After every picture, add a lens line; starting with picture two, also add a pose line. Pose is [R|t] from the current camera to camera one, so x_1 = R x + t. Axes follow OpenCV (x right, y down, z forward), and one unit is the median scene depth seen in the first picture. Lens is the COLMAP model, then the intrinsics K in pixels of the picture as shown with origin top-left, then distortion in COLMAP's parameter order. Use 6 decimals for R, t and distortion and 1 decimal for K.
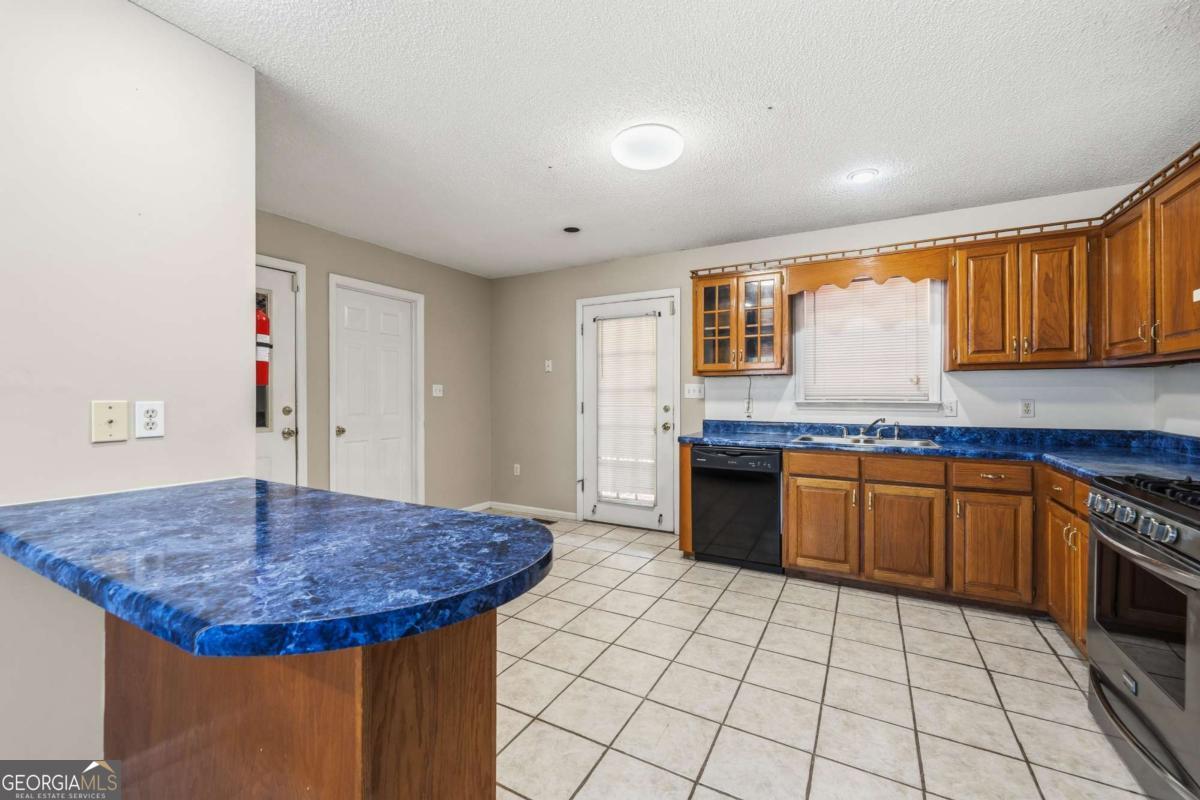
lens RADIAL K [[485.0, 0, 600.0], [0, 485.0, 400.0], [0, 0, 1]] dist [-0.001661, 0.000006]
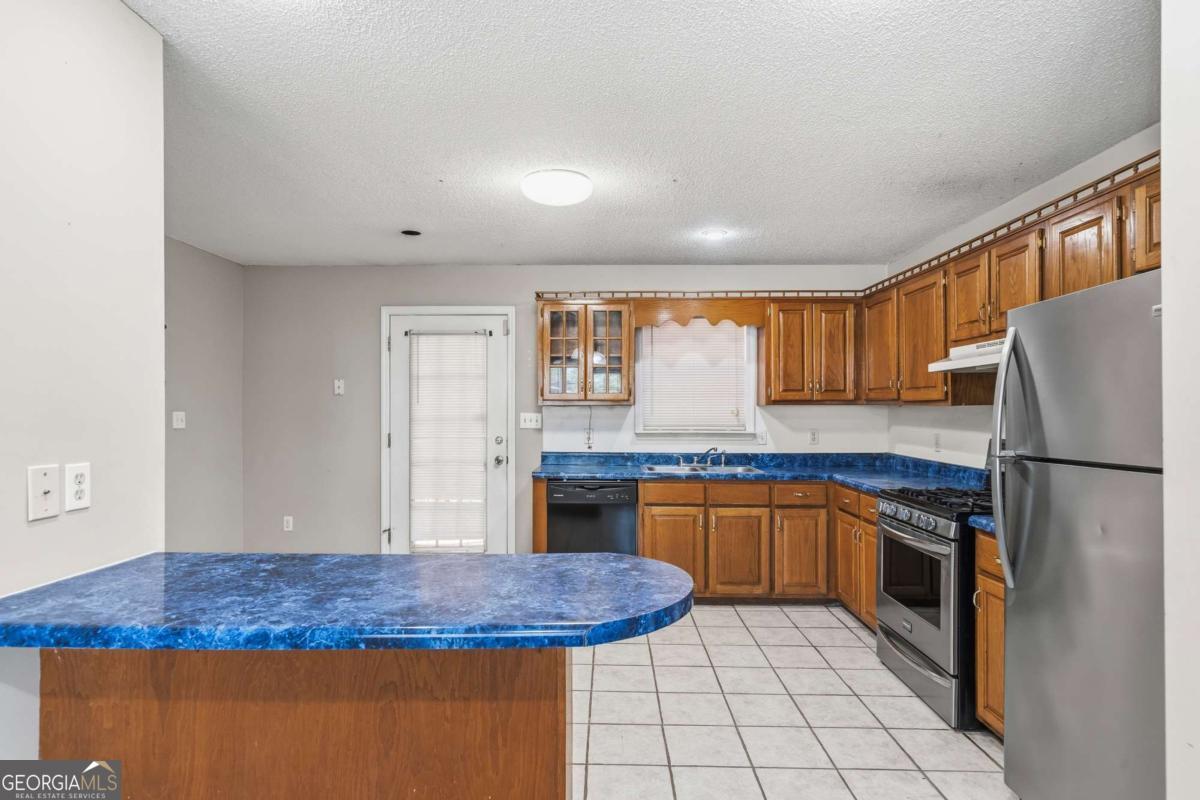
lens RADIAL K [[626.7, 0, 598.1], [0, 626.7, 414.3], [0, 0, 1]] dist [-0.001360, -0.000853]
pose [[0.886080, -0.000698, 0.463531, -0.347452], [0.002573, 0.999991, -0.003413, -0.037540], [-0.463525, 0.004217, 0.886074, -0.150393]]
